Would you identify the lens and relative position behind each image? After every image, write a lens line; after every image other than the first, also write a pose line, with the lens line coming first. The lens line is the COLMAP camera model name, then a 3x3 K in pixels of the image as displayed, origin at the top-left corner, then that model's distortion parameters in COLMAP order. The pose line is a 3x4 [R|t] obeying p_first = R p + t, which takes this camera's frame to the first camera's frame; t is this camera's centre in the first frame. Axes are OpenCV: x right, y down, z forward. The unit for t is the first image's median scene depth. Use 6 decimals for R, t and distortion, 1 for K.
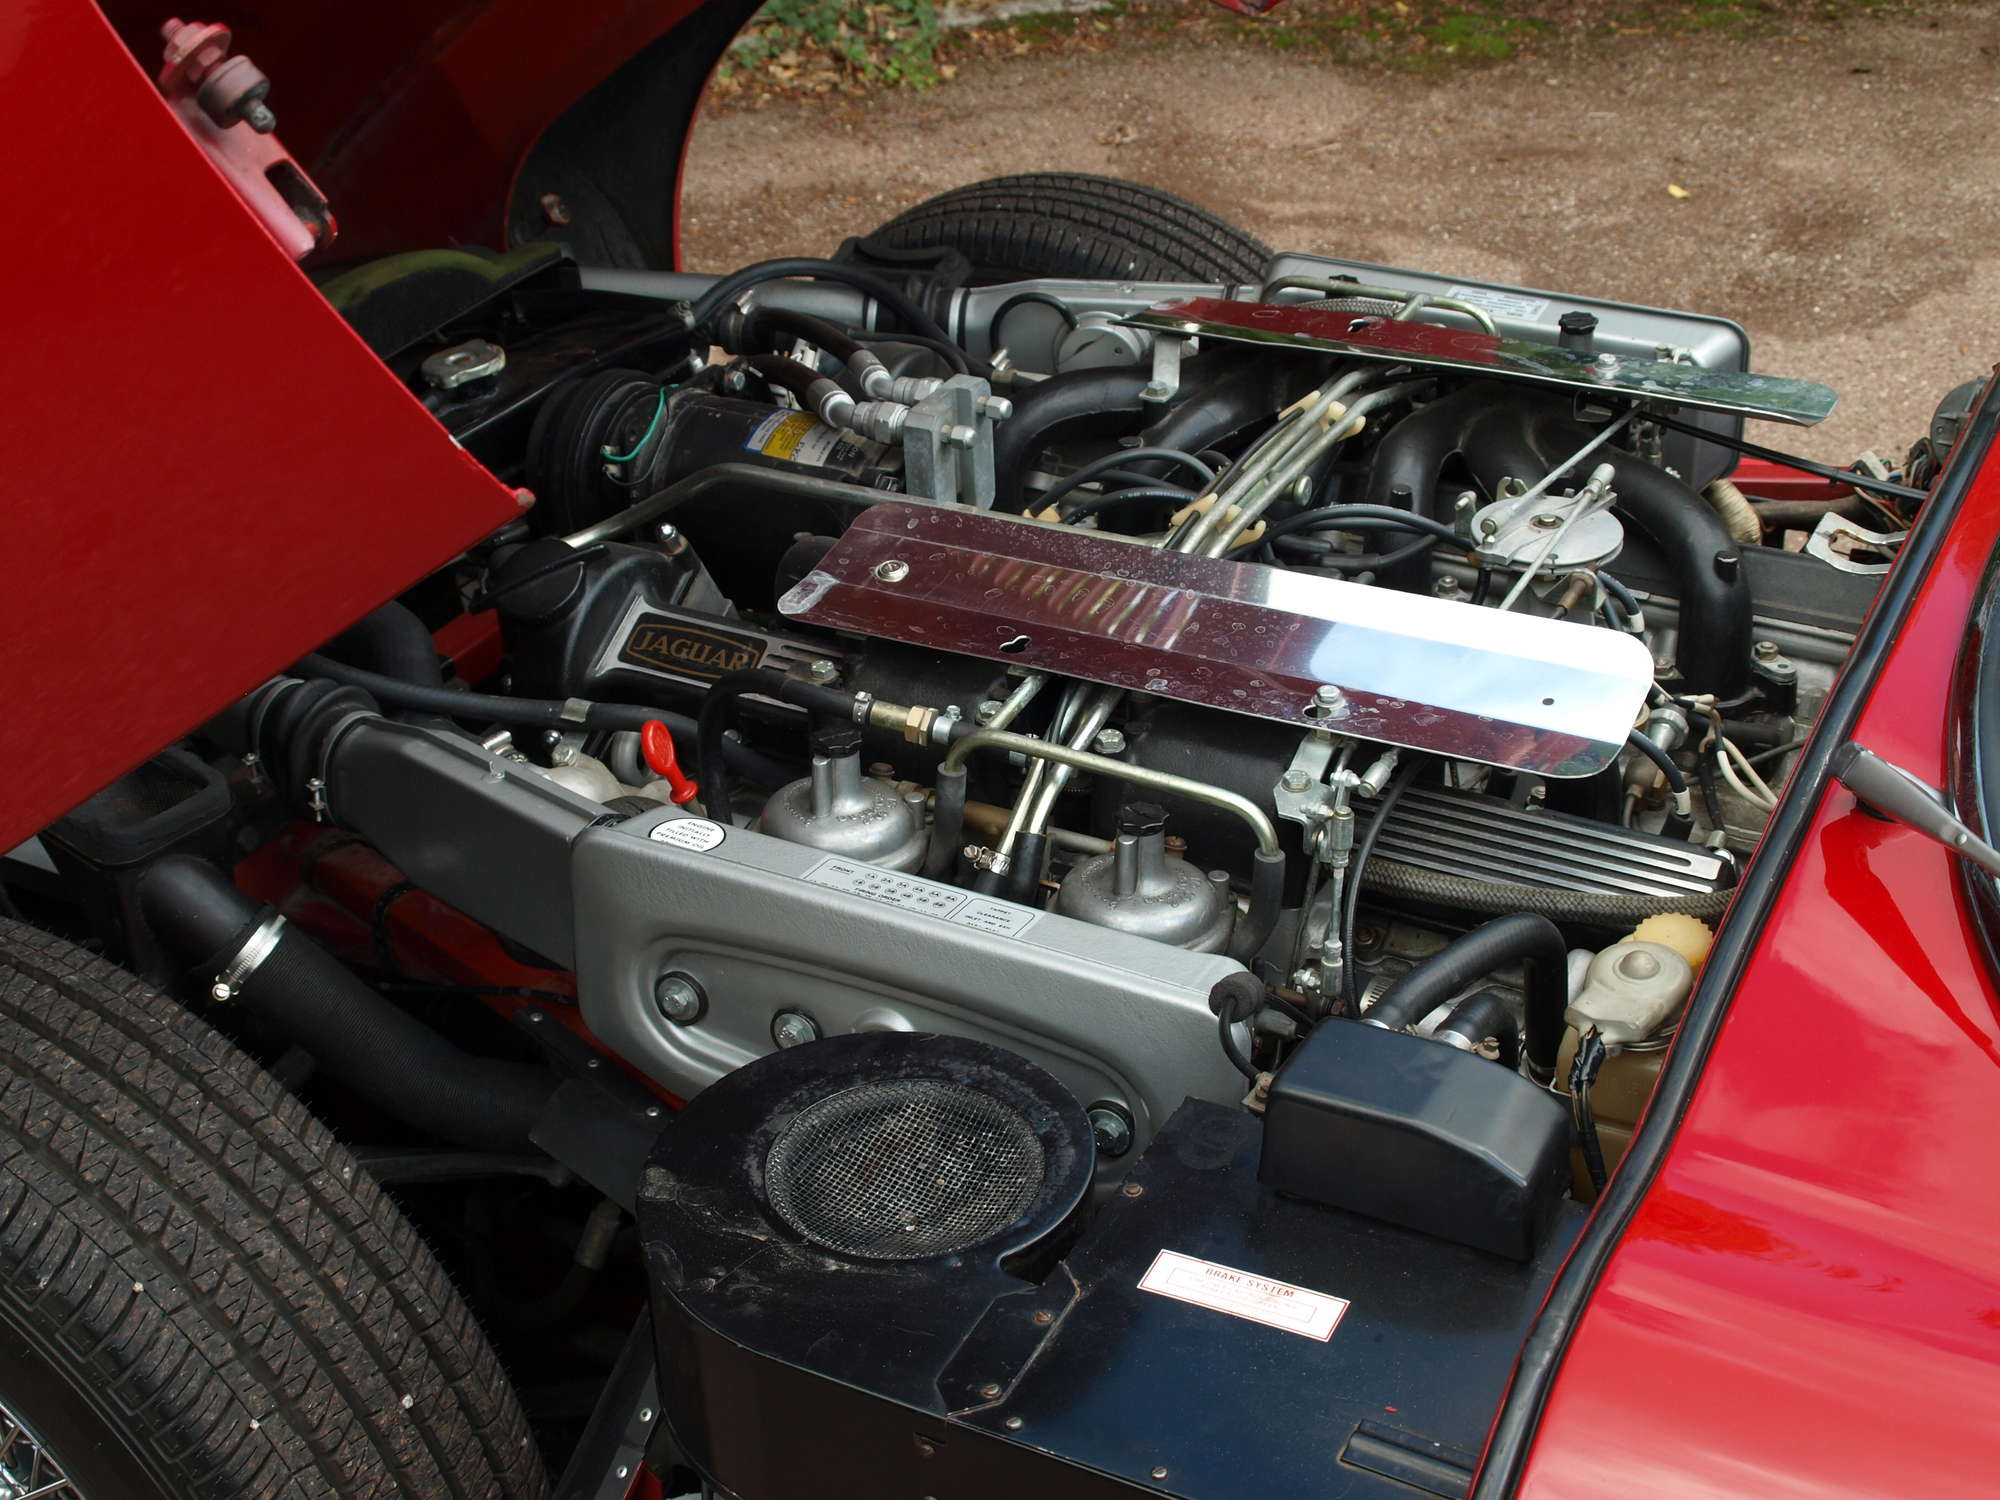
lens RADIAL K [[2725.9, 0, 1000.0], [0, 2725.9, 750.0], [0, 0, 1]] dist [-0.068559, 0.080363]
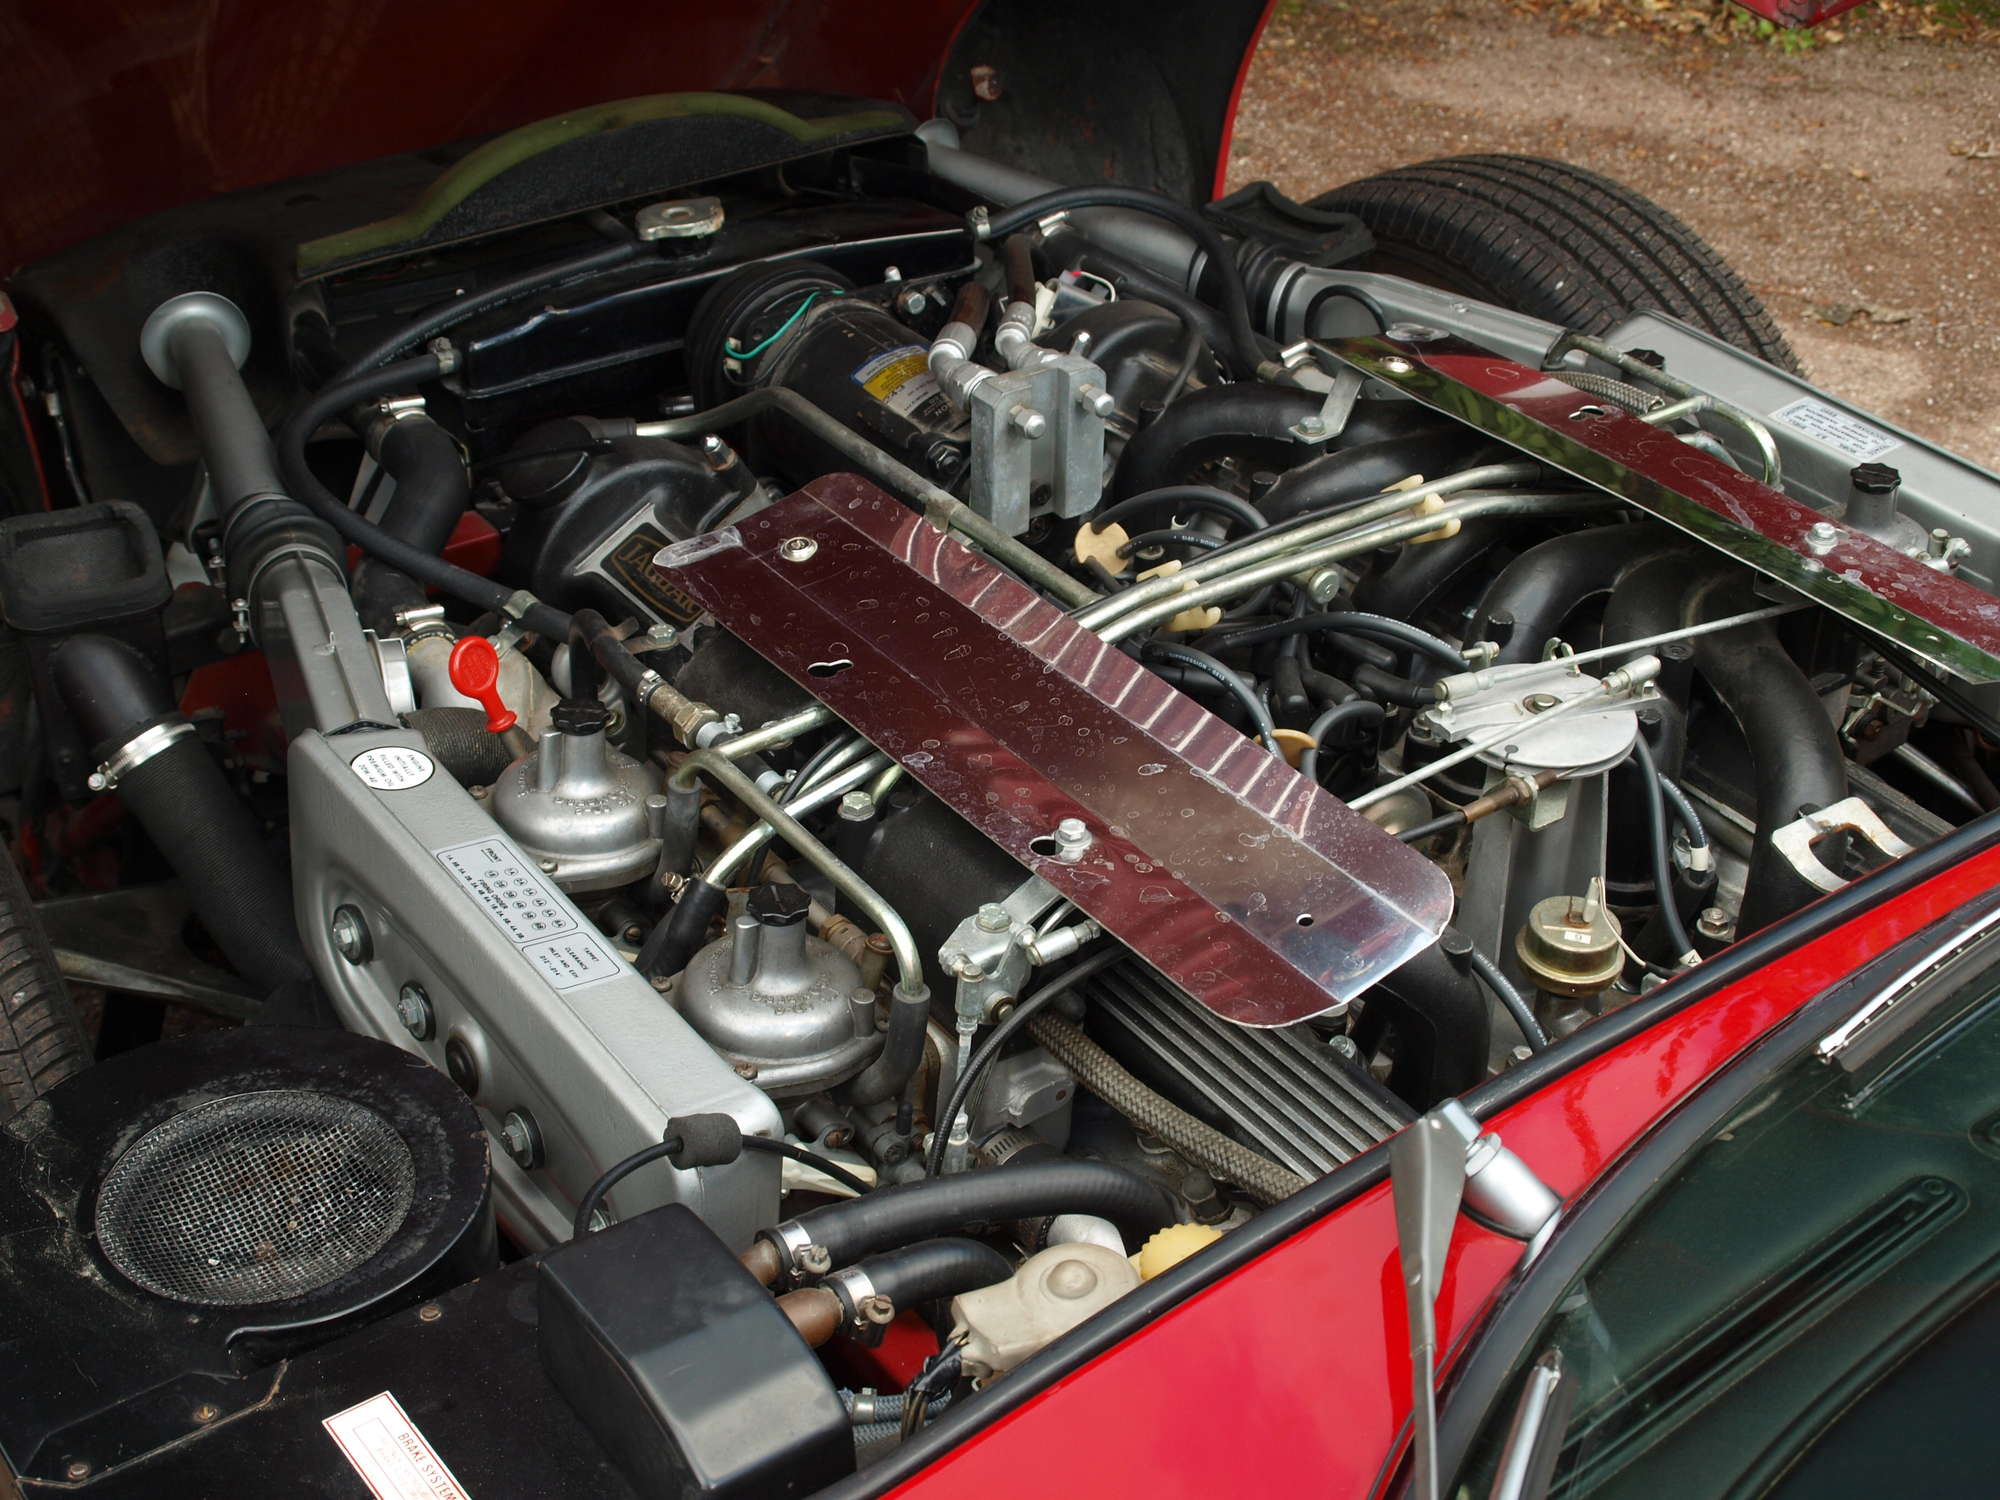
lens RADIAL K [[2725.9, 0, 1000.0], [0, 2725.9, 750.0], [0, 0, 1]] dist [-0.068559, 0.080363]
pose [[0.892925, 0.288856, -0.345322, 0.312171], [-0.272313, 0.957341, 0.096660, -0.096819], [0.358512, 0.007726, 0.933493, 0.178661]]
